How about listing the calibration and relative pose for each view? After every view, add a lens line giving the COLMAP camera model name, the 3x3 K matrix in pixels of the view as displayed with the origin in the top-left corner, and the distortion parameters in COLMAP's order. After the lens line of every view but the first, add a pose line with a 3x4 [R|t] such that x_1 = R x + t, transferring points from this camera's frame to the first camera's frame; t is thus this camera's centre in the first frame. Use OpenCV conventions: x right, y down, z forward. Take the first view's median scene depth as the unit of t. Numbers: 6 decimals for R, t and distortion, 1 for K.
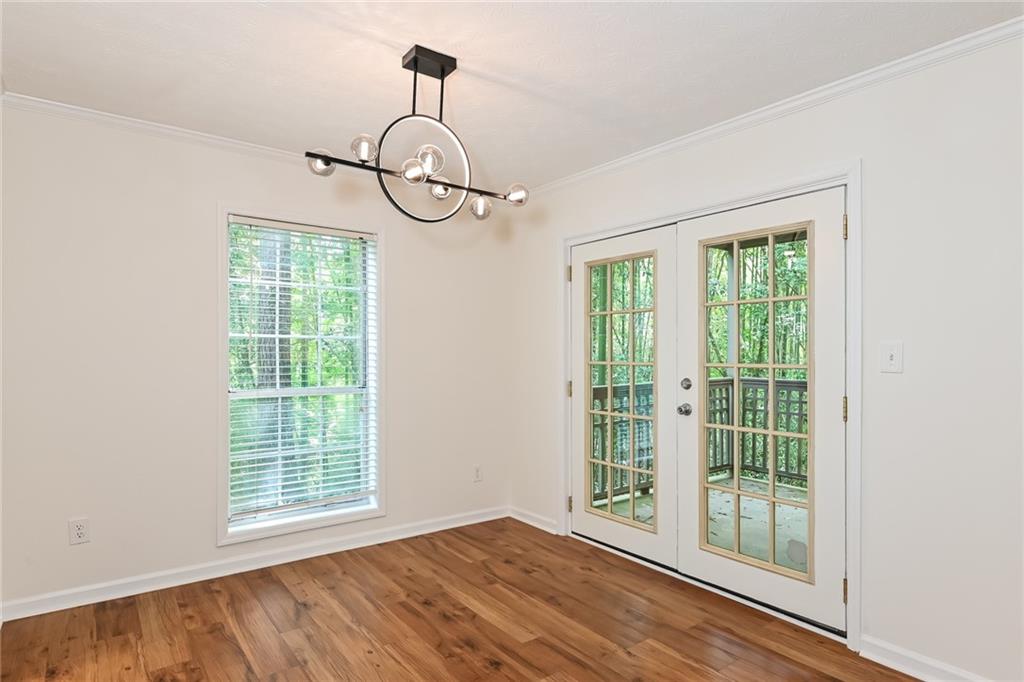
lens RADIAL K [[566.5, 0, 510.2], [0, 566.5, 352.4], [0, 0, 1]] dist [-0.002268, -0.000574]
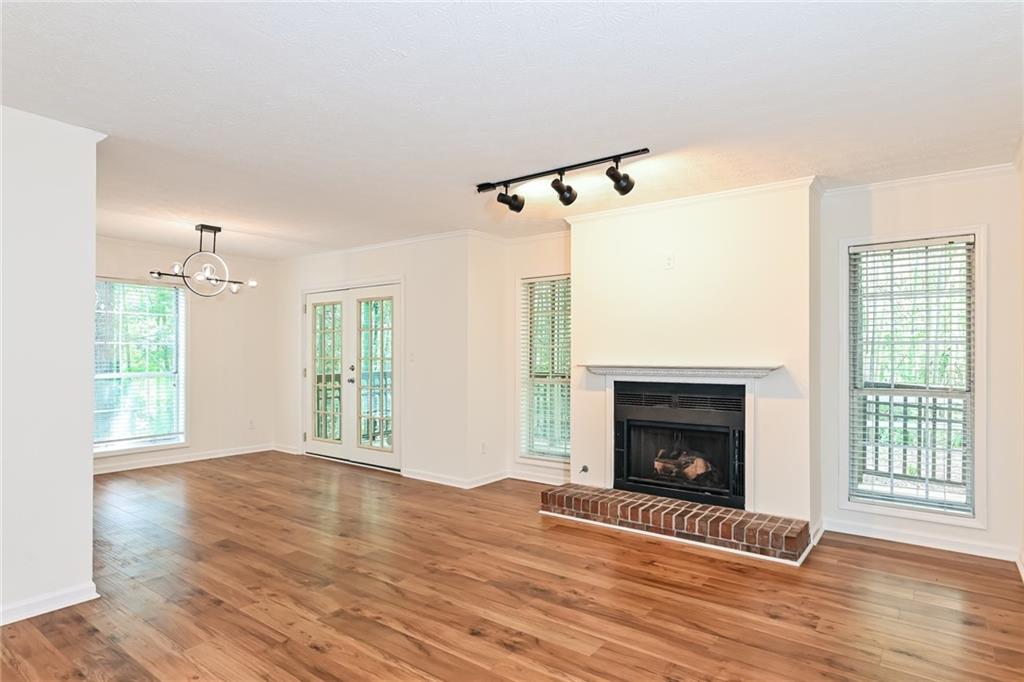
lens RADIAL K [[566.5, 0, 510.2], [0, 566.5, 352.4], [0, 0, 1]] dist [-0.002268, -0.000574]
pose [[0.960787, 0.002200, 0.277277, 0.297818], [-0.003573, 0.999984, 0.004446, -0.013404], [-0.277263, -0.005263, 0.960780, -1.159726]]
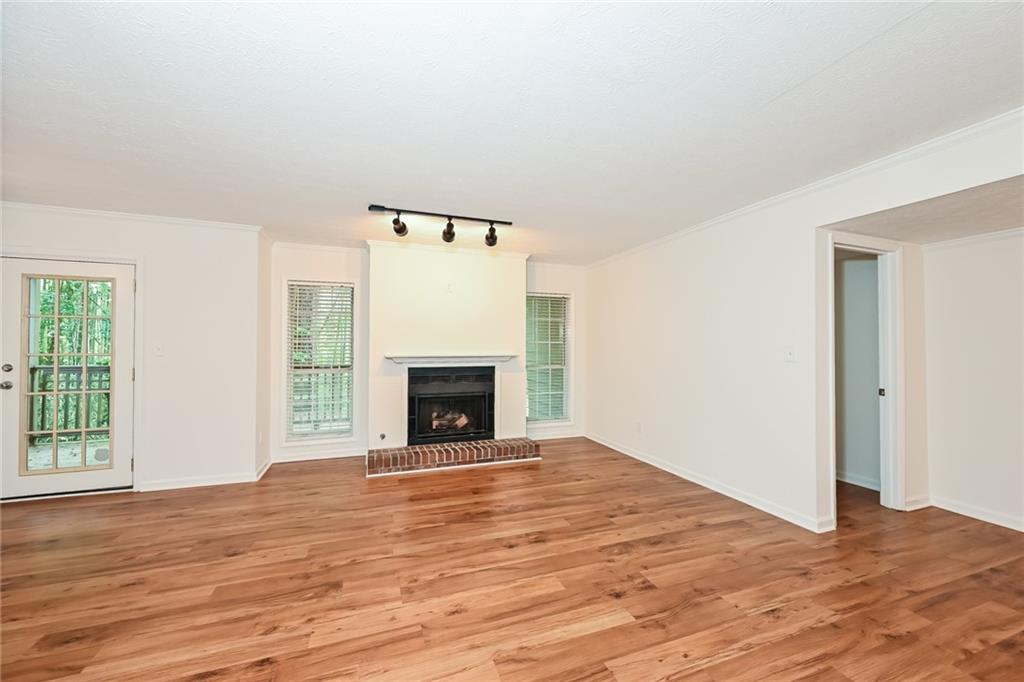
lens RADIAL K [[408.1, 0, 511.6], [0, 408.1, 345.7], [0, 0, 1]] dist [-0.001265, -0.000208]
pose [[0.278840, 0.004678, 0.960326, -0.349707], [-0.009112, 0.999956, -0.002225, -0.012925], [-0.960294, -0.008130, 0.278870, -0.571742]]
